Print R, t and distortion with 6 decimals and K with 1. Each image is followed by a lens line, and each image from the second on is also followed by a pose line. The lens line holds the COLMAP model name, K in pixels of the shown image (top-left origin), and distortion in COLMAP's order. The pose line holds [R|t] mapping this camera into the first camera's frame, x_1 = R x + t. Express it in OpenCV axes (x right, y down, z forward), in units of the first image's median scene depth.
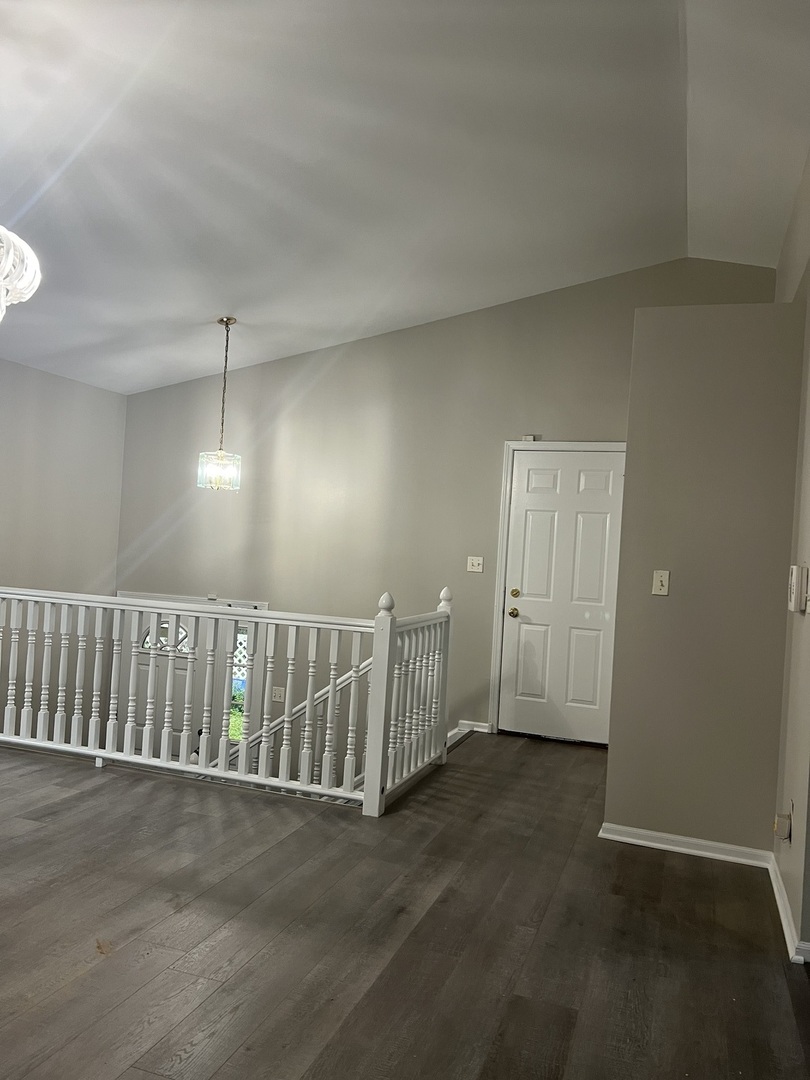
lens RADIAL K [[809.4, 0, 440.5], [0, 809.4, 539.8], [0, 0, 1]] dist [0.035245, -0.109736]
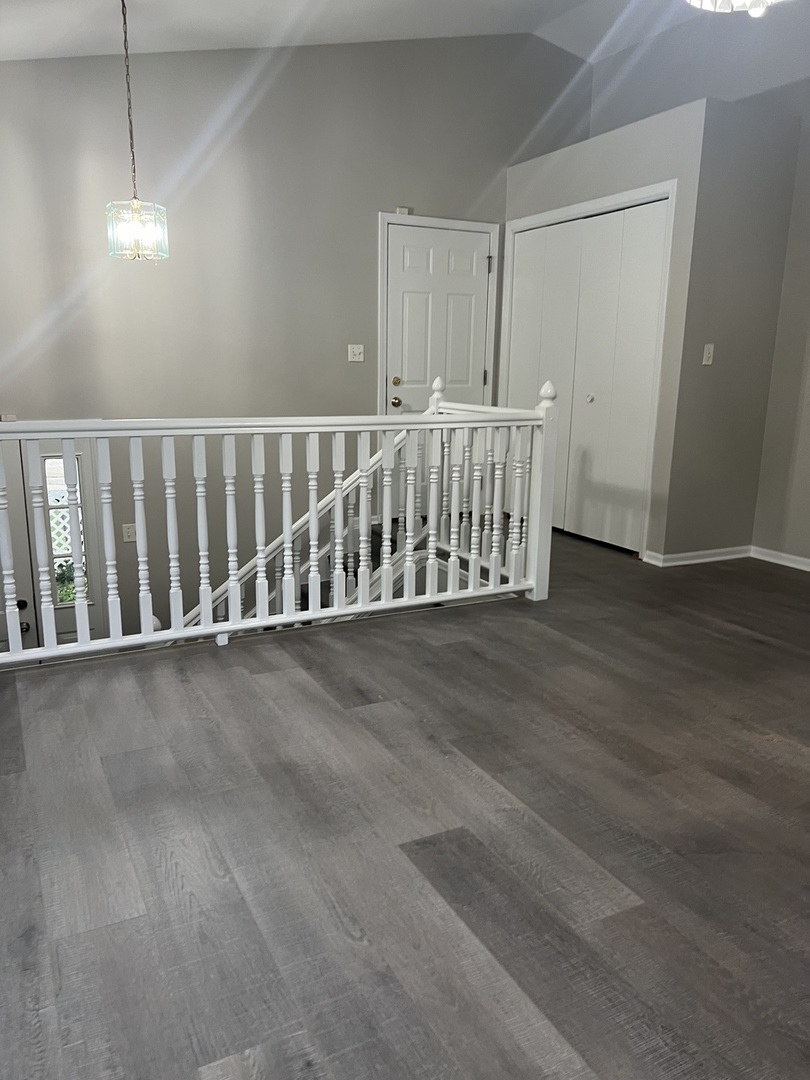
lens RADIAL K [[813.2, 0, 405.0], [0, 813.2, 540.0], [0, 0, 1]] dist [0.092137, -0.121279]
pose [[0.707815, -0.202388, 0.676784, -0.841097], [0.022569, 0.964068, 0.264694, -0.014285], [-0.706037, -0.172080, 0.686950, 0.389661]]
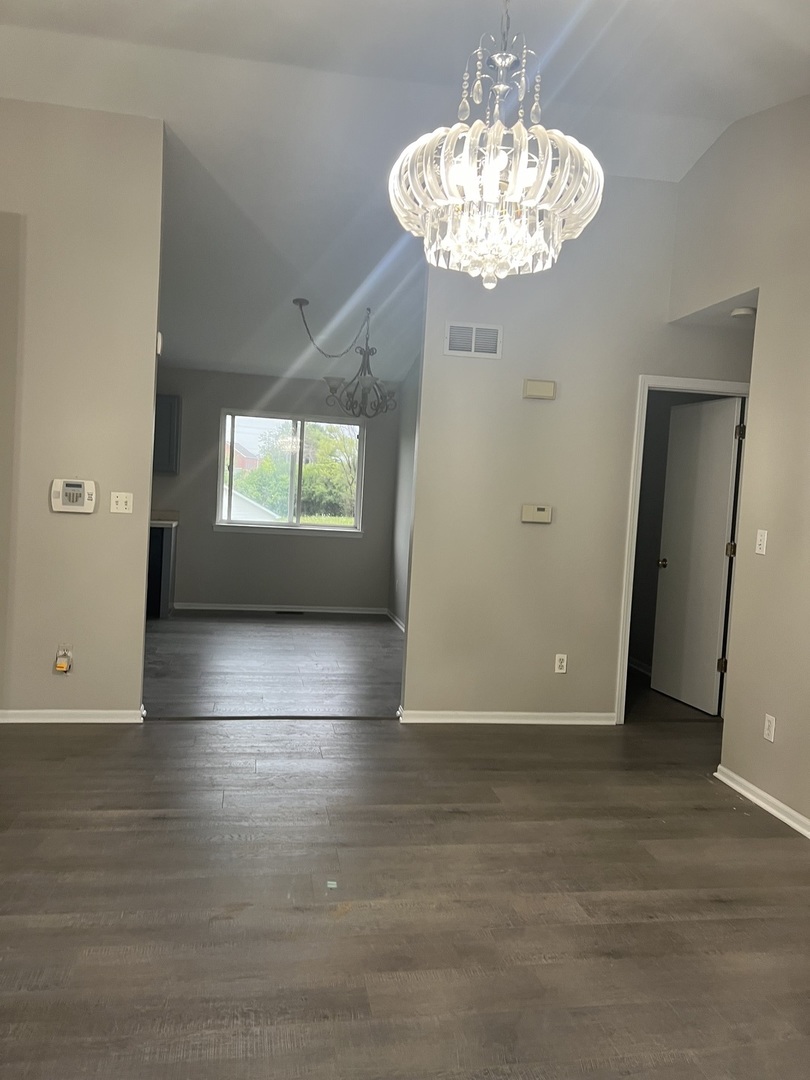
lens RADIAL K [[813.2, 0, 405.0], [0, 813.2, 540.0], [0, 0, 1]] dist [0.092137, -0.121279]
pose [[-0.460819, -0.148037, 0.875060, -0.786225], [-0.097366, 0.988471, 0.115949, -0.056475], [-0.882137, -0.031770, -0.469921, 0.867007]]
